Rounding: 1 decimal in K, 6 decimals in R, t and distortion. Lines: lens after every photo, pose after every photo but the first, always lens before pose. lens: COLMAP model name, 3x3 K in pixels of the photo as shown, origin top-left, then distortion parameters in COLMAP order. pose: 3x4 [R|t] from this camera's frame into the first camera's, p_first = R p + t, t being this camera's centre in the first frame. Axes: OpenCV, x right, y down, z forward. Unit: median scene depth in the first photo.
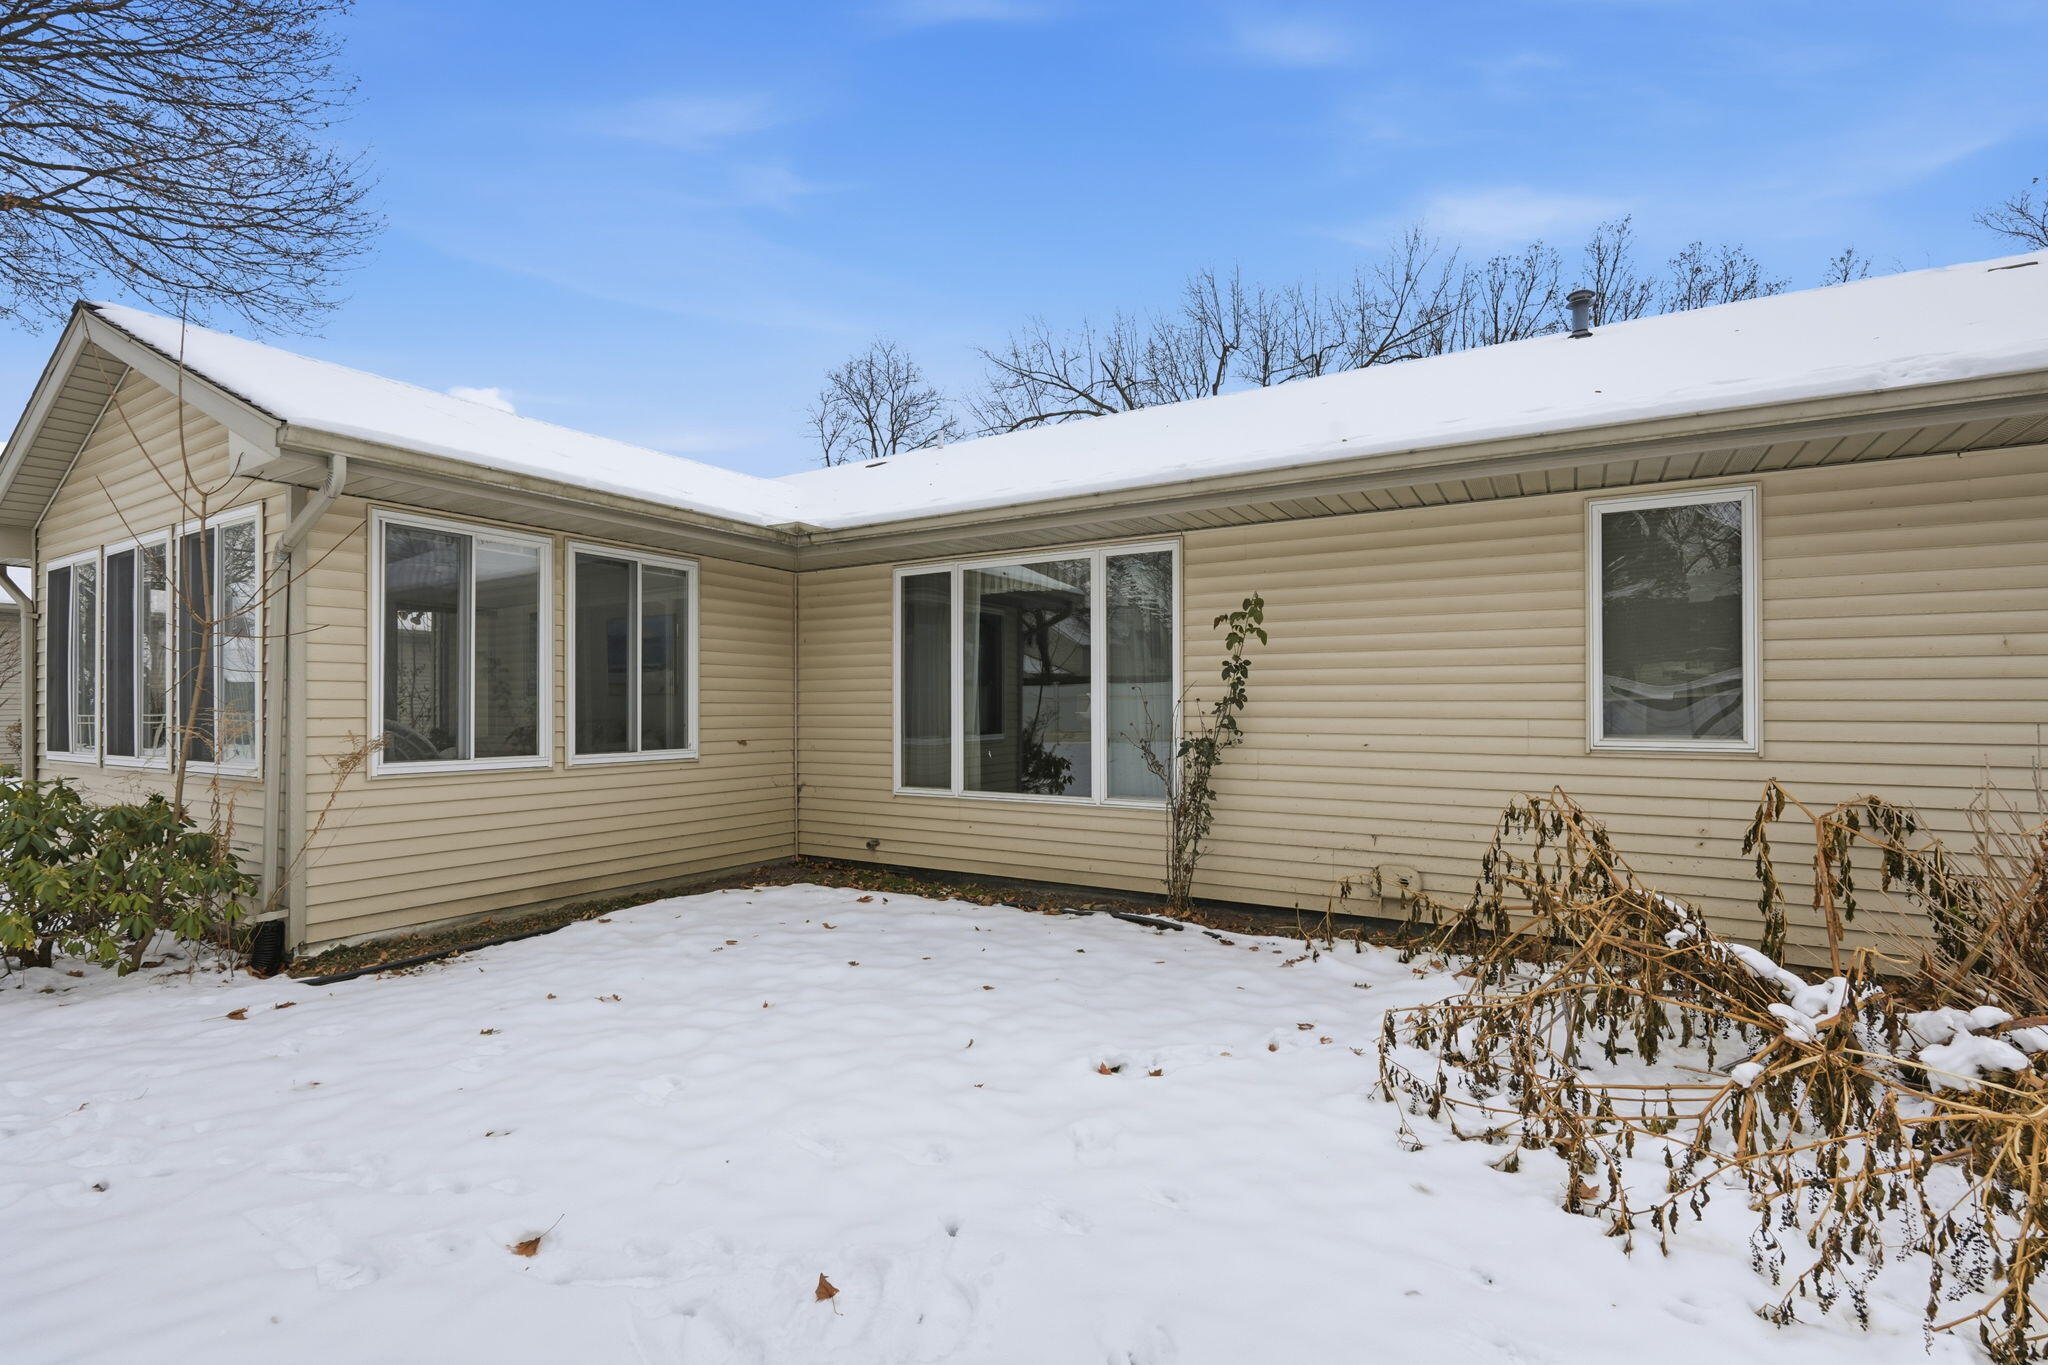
lens RADIAL K [[899.8, 0, 1019.4], [0, 899.8, 720.3], [0, 0, 1]] dist [-0.017575, 0.005855]
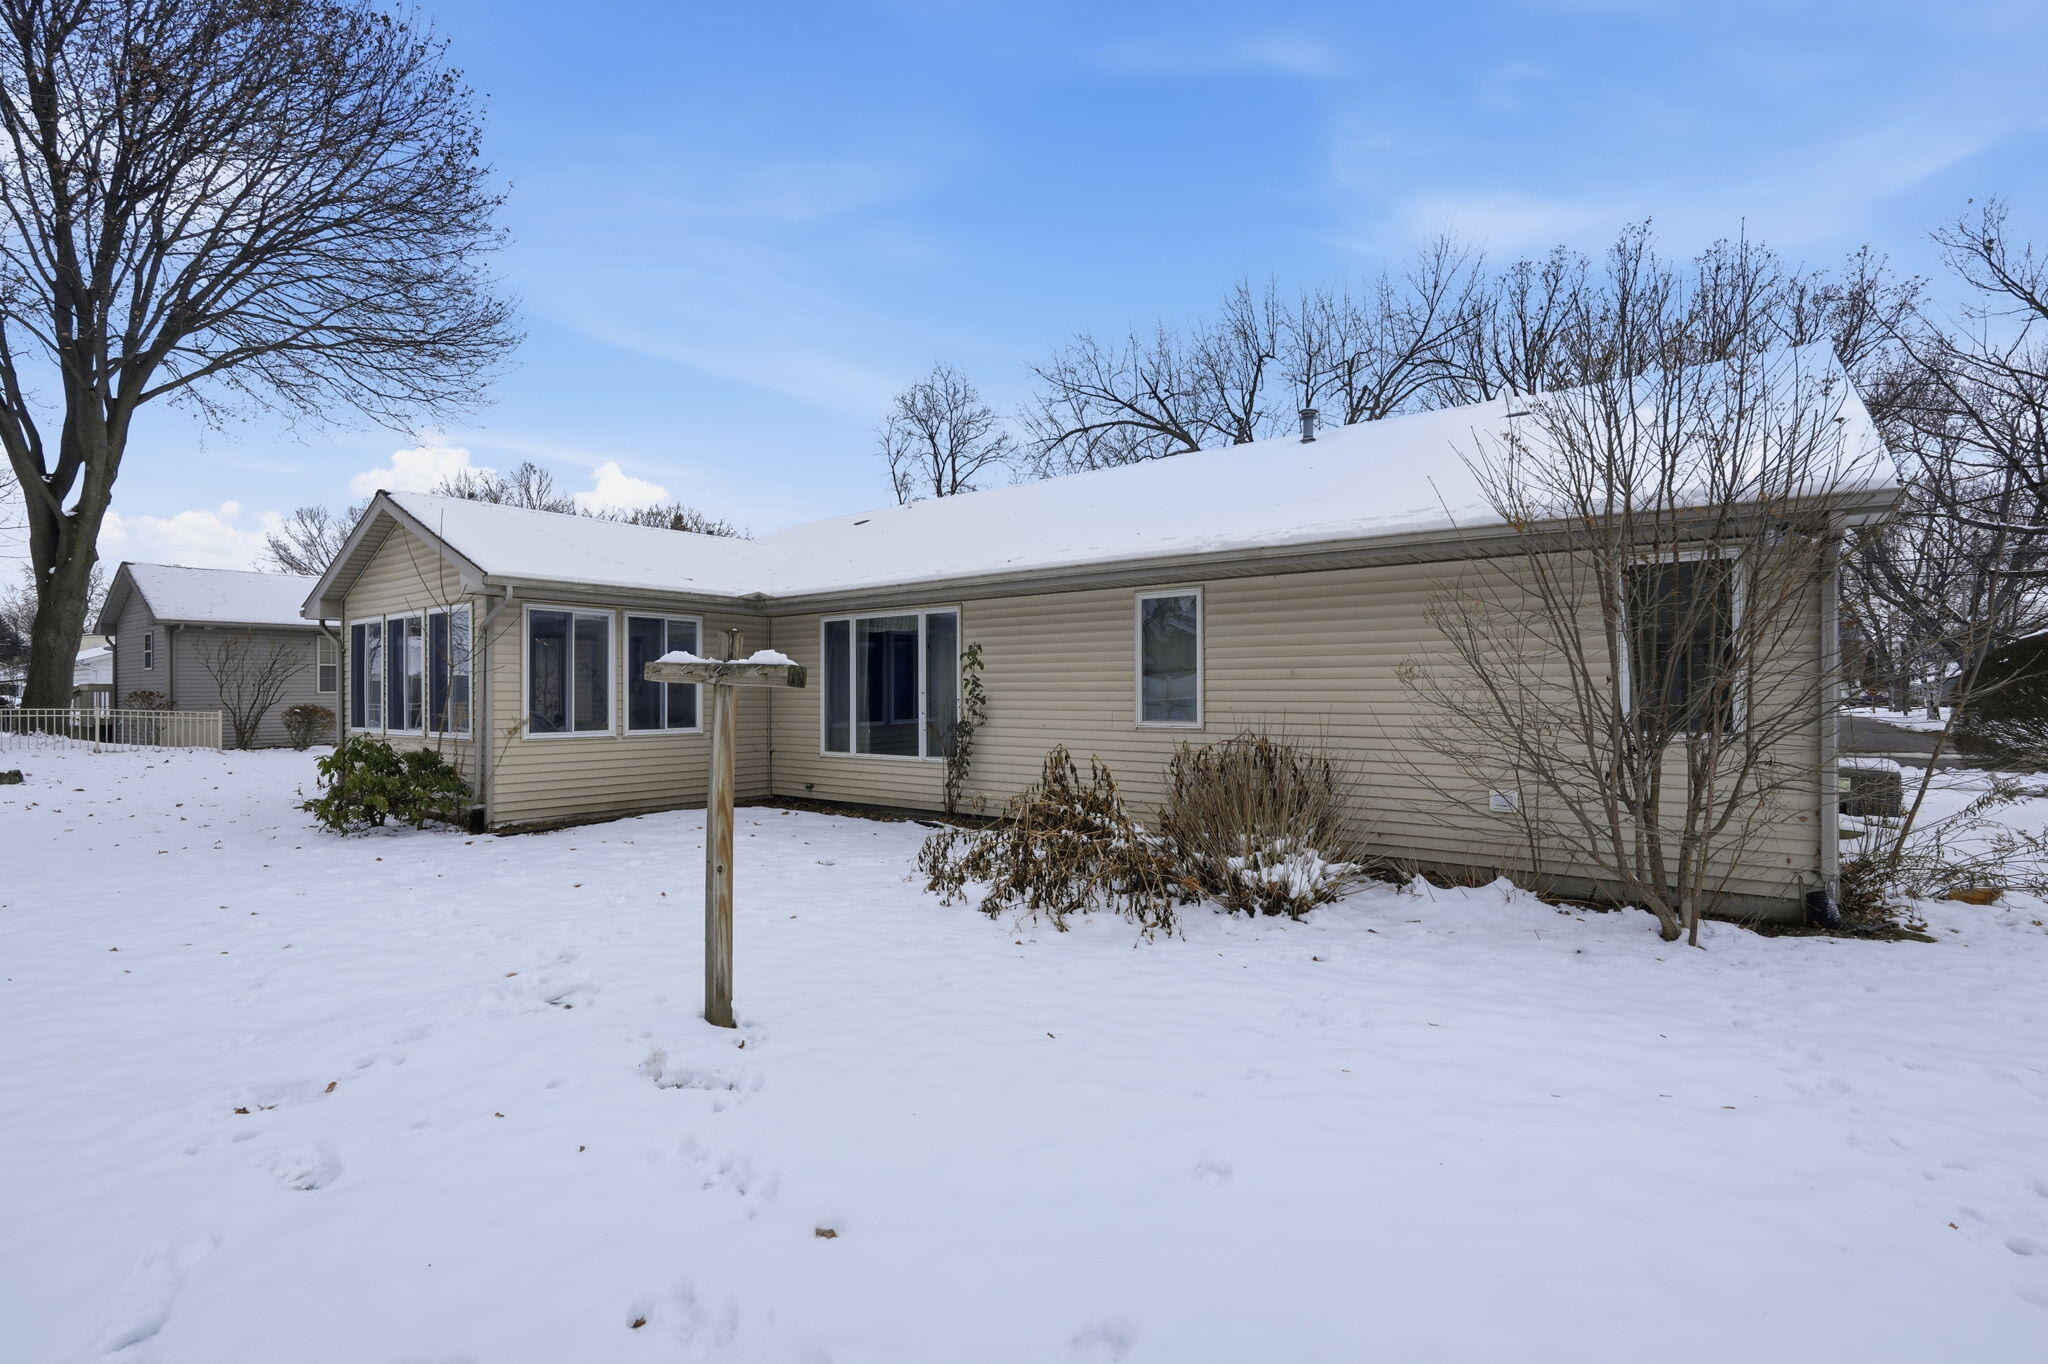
lens RADIAL K [[899.8, 0, 1031.6], [0, 899.8, 718.9], [0, 0, 1]] dist [-0.017575, 0.005855]
pose [[0.994514, 0.001118, -0.104598, 0.491474], [0.000602, 0.999865, 0.016414, -0.012590], [0.104603, -0.016387, 0.994379, -0.697180]]
